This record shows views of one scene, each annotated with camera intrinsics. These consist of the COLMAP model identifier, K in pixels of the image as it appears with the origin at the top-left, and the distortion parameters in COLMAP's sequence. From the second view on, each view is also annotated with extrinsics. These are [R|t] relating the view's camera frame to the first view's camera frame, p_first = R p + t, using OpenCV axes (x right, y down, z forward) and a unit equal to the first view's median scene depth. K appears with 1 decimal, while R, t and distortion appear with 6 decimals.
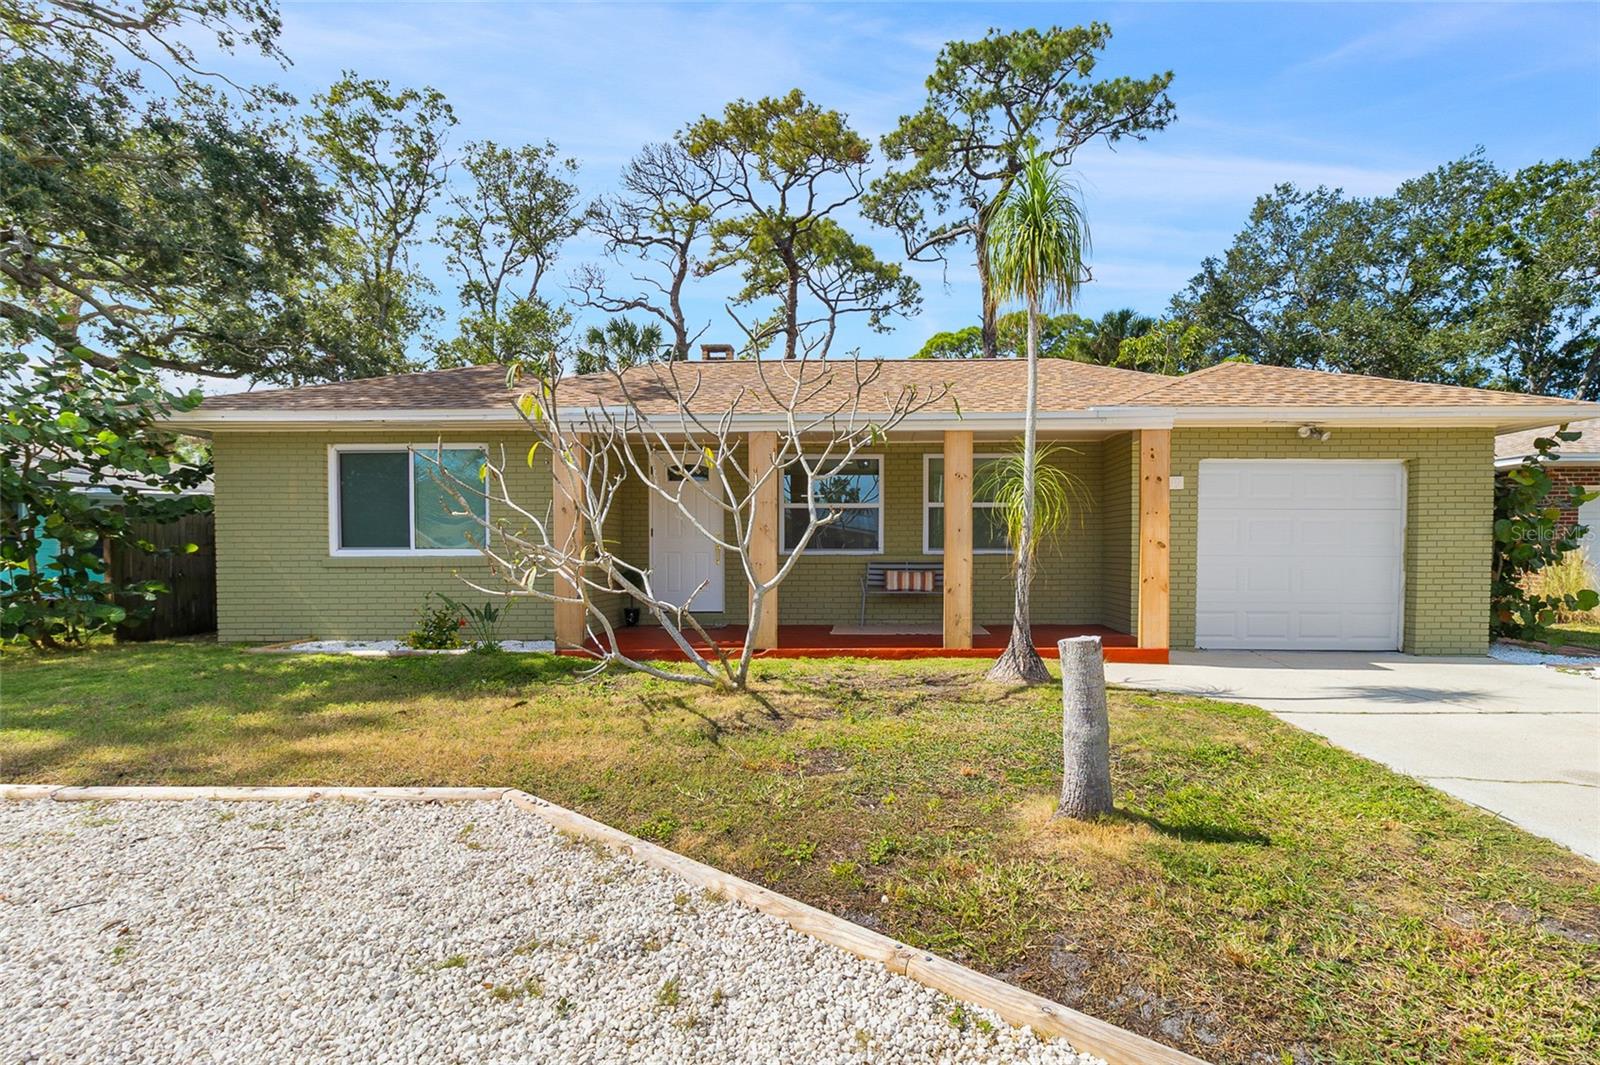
lens RADIAL K [[750.8, 0, 800.2], [0, 750.8, 568.5], [0, 0, 1]] dist [-0.001120, -0.000066]
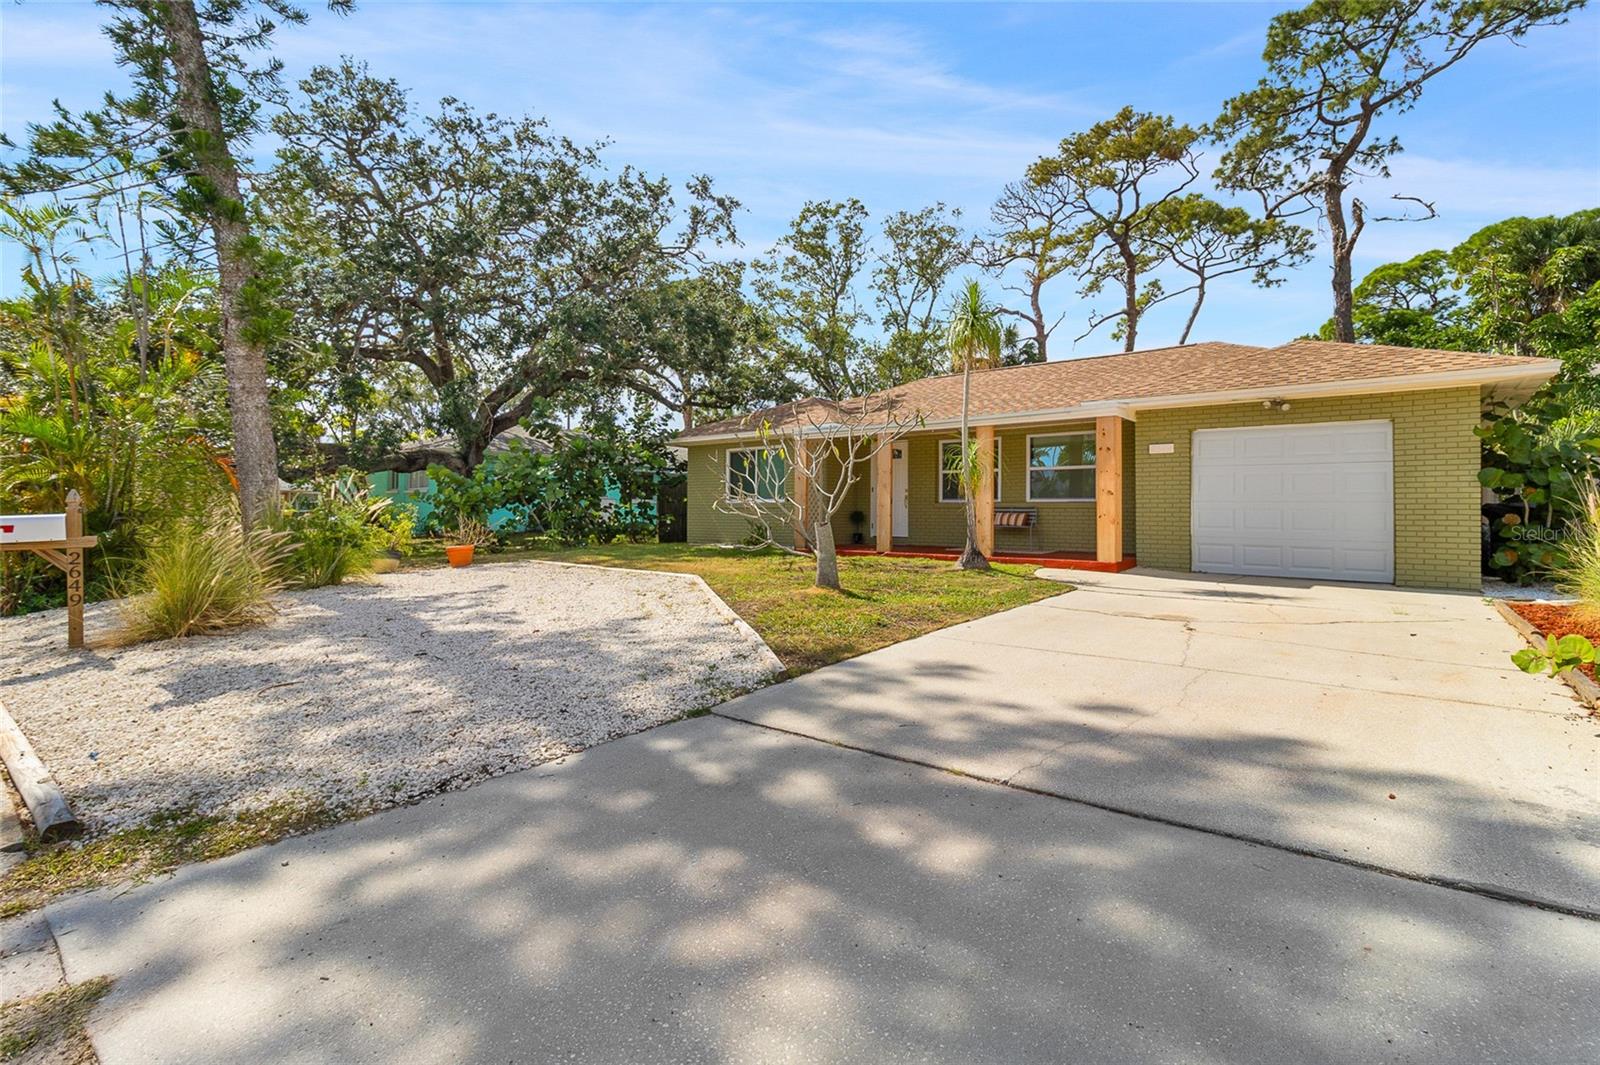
lens RADIAL K [[745.6, 0, 805.4], [0, 745.6, 501.1], [0, 0, 1]] dist [0.011417, 0.000474]
pose [[0.787957, -0.004098, -0.615717, 0.298363], [-0.019766, 0.999294, -0.031948, 0.014485], [0.615413, 0.037344, 0.787319, -0.180242]]
